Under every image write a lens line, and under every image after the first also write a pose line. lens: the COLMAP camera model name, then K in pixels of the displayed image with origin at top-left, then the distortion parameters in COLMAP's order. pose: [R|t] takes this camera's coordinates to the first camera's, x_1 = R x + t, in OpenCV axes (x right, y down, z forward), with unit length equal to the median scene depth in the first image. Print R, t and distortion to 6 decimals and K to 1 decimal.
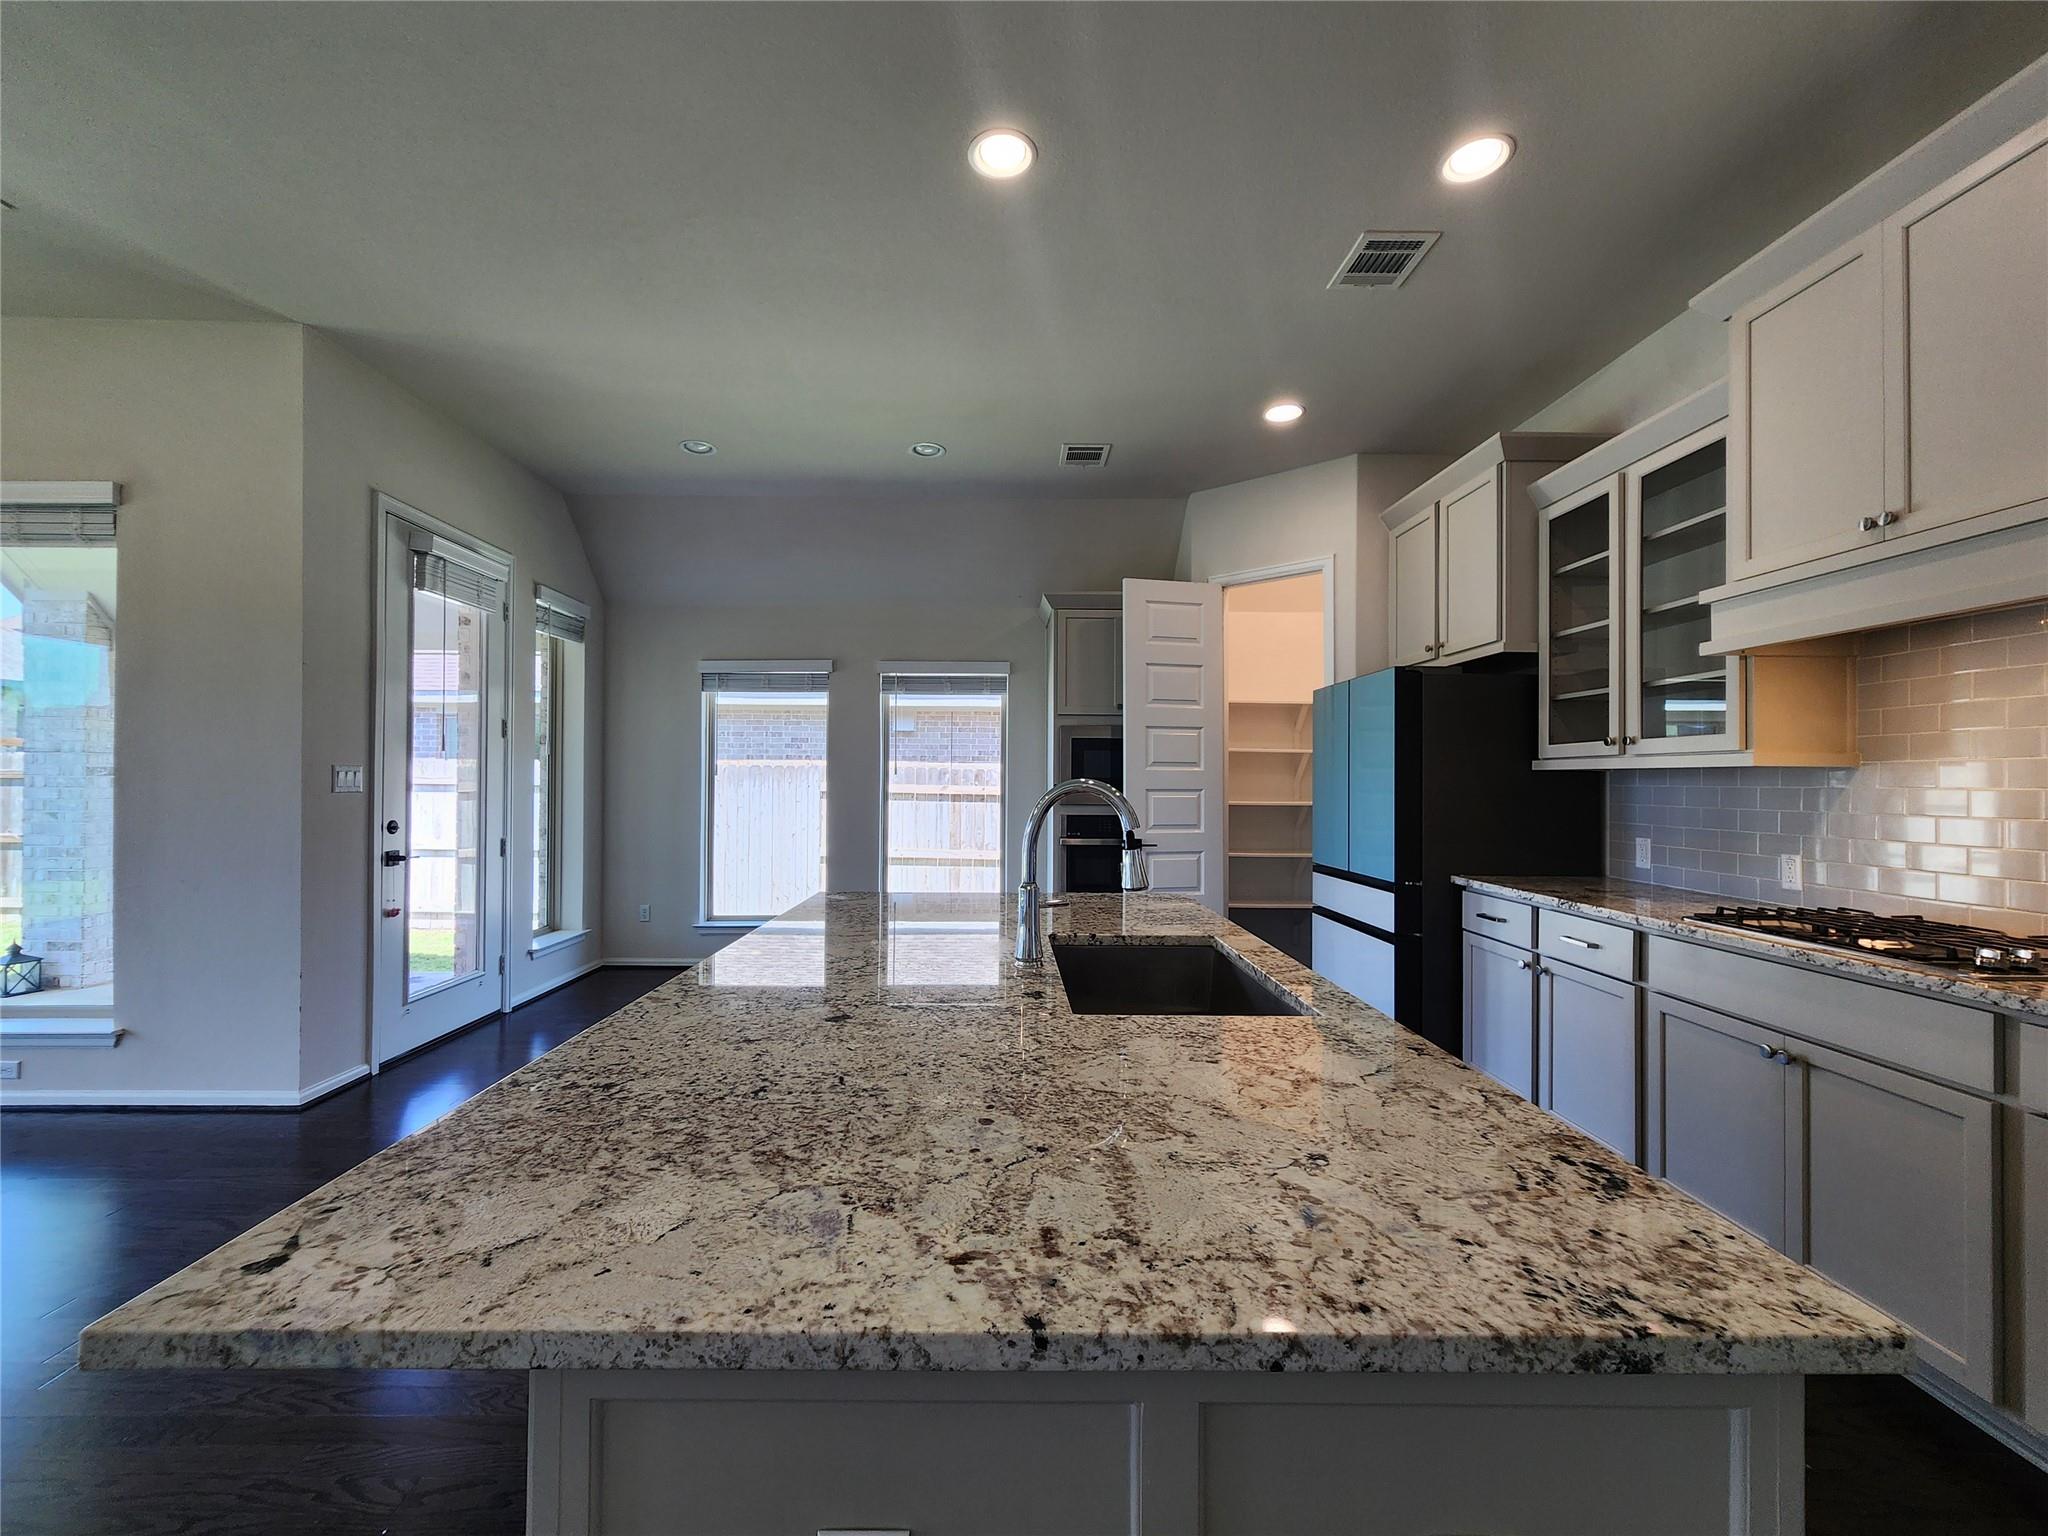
lens RADIAL K [[846.4, 0, 1008.0], [0, 846.4, 772.5], [0, 0, 1]] dist [0.000423, -0.000093]
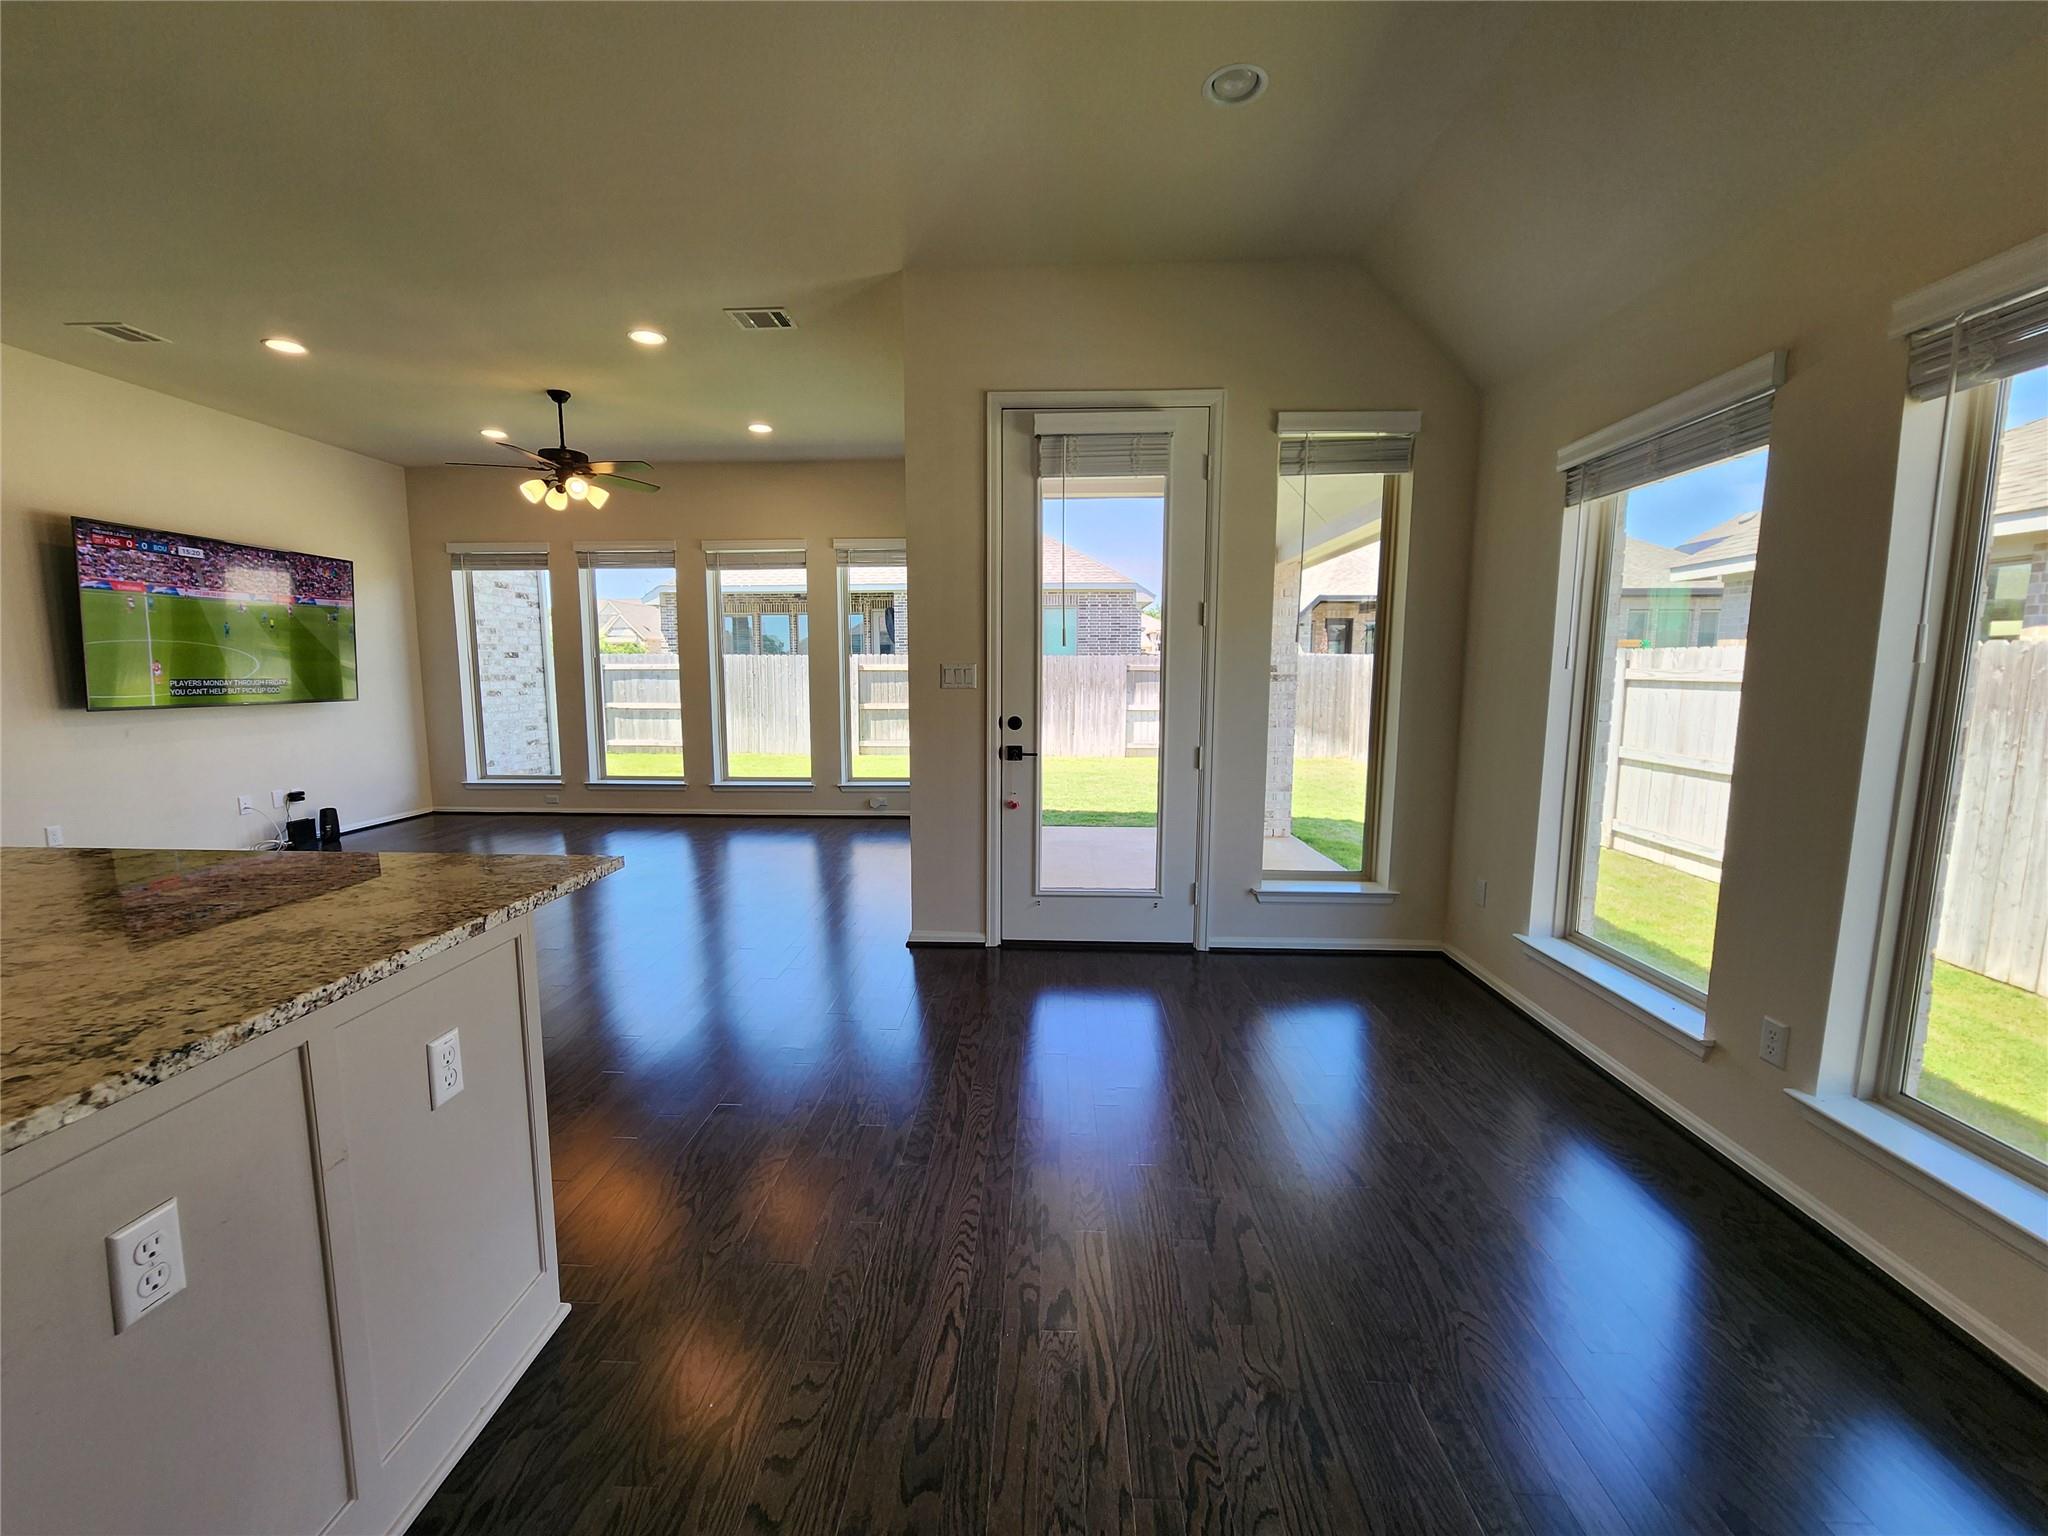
lens RADIAL K [[846.4, 0, 1006.5], [0, 846.4, 771.5], [0, 0, 1]] dist [0.000423, -0.000093]
pose [[-0.066214, 0.113050, -0.991381, 0.314672], [0.010452, 0.993585, 0.112603, 0.006806], [0.997751, -0.002906, -0.066971, 1.089865]]
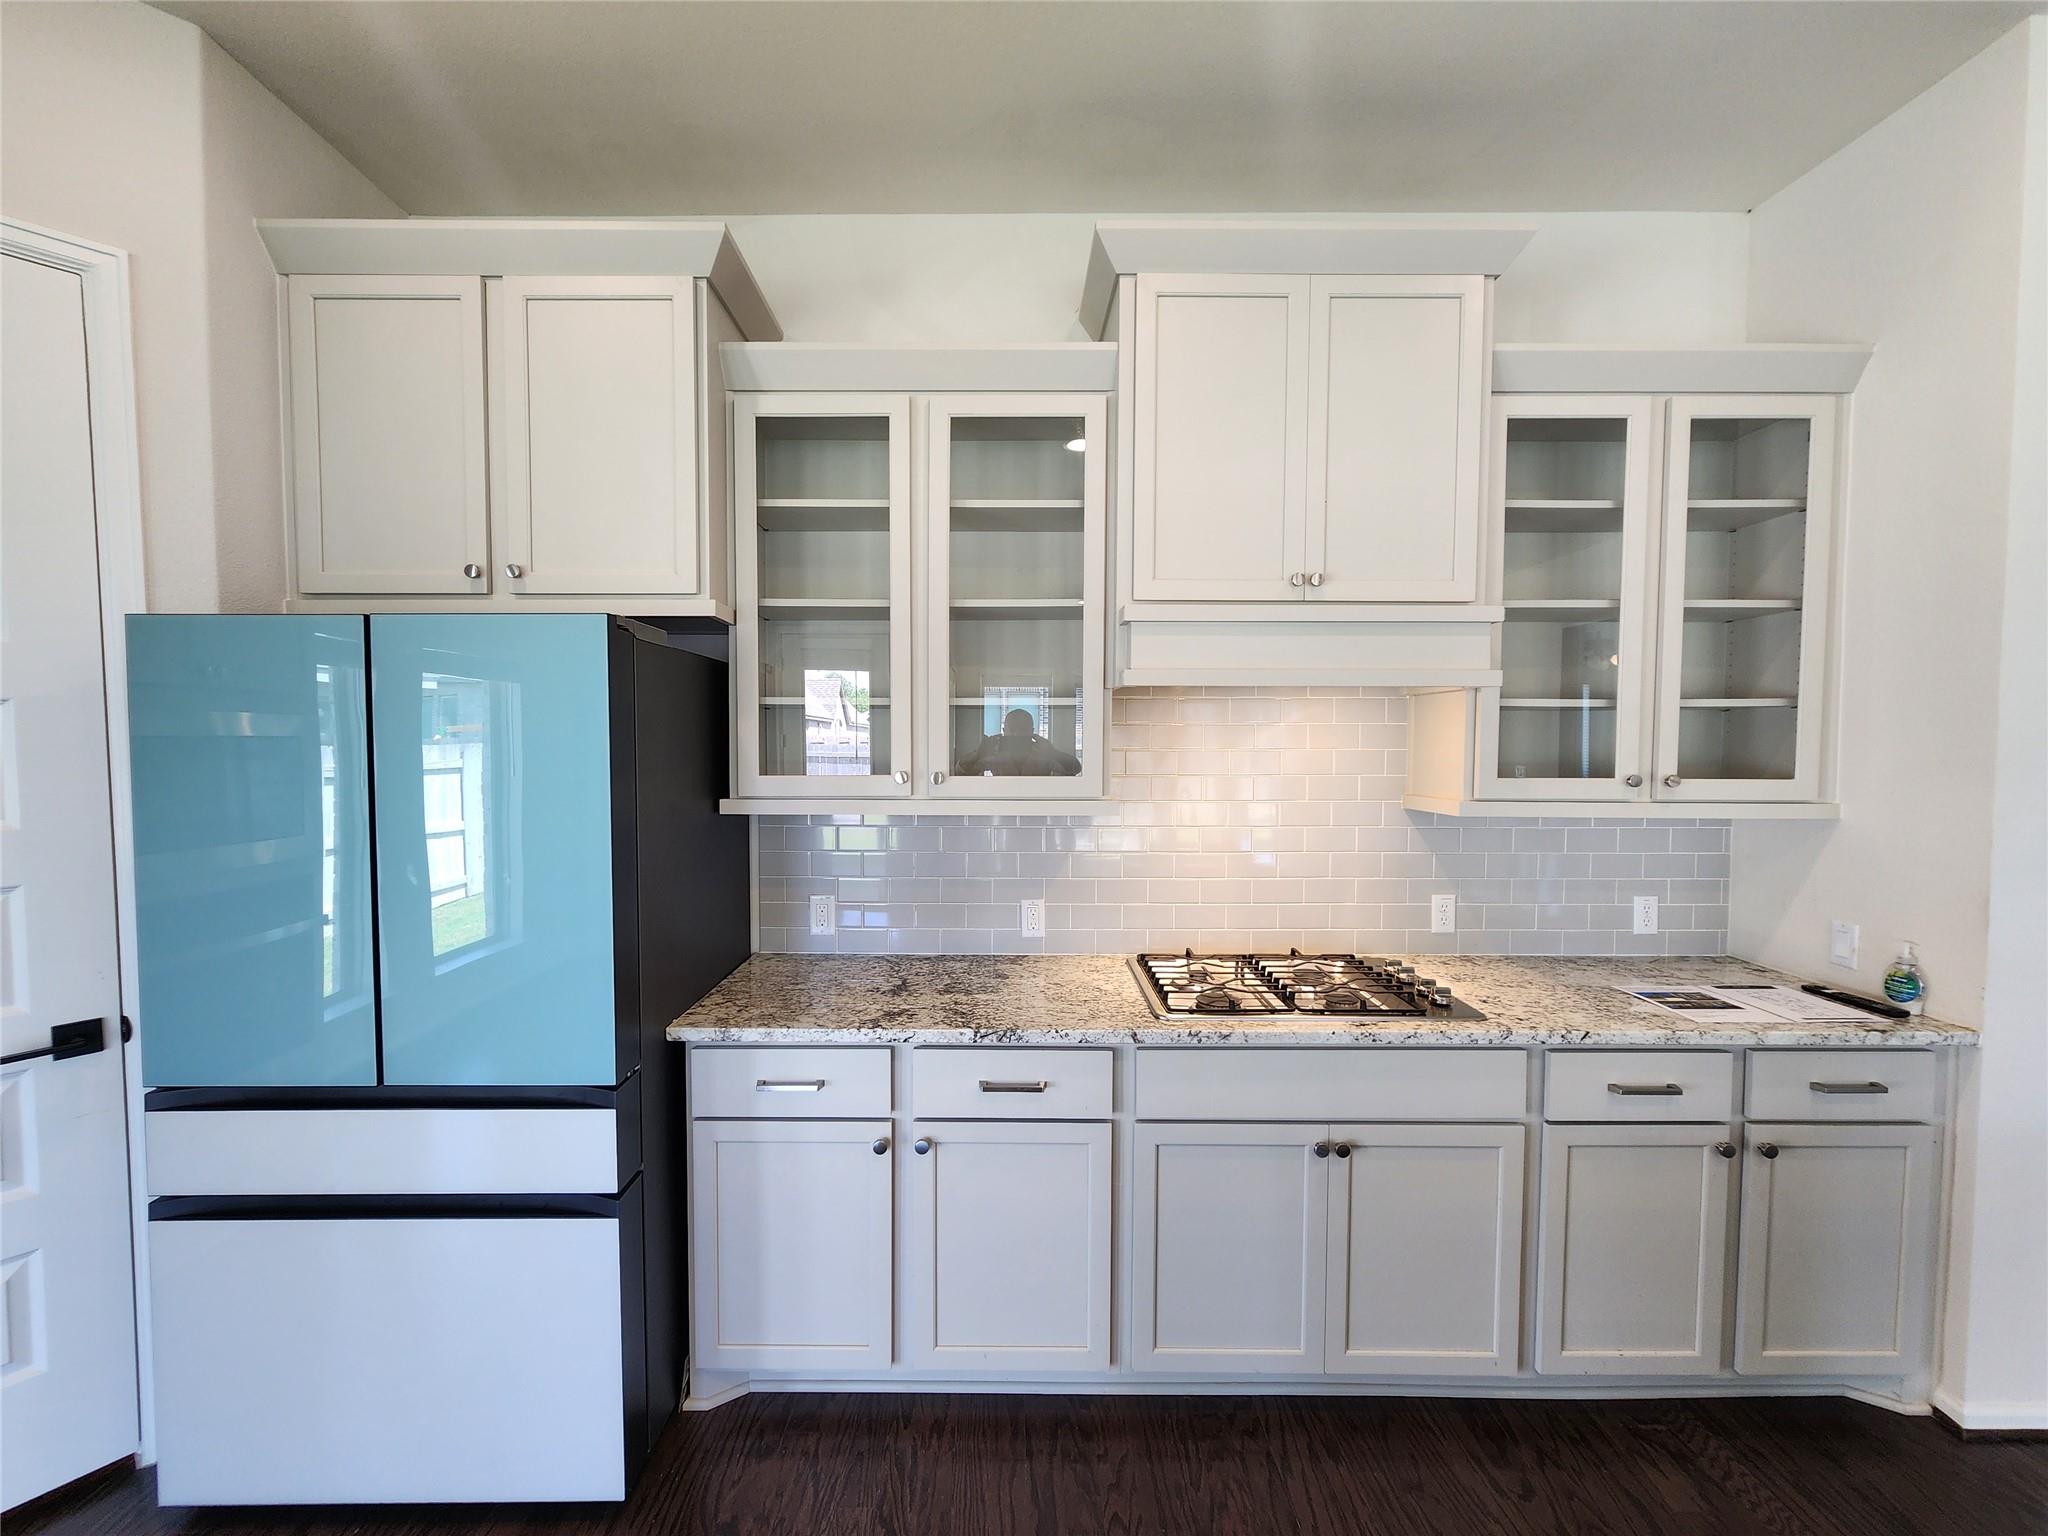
lens RADIAL K [[846.4, 0, 996.4], [0, 846.4, 774.7], [0, 0, 1]] dist [0.000423, -0.000093]
pose [[0.015460, -0.041670, 0.999012, 0.005525], [-0.012973, 0.999039, 0.041871, -0.058076], [-0.999796, -0.013607, 0.014905, 0.761422]]
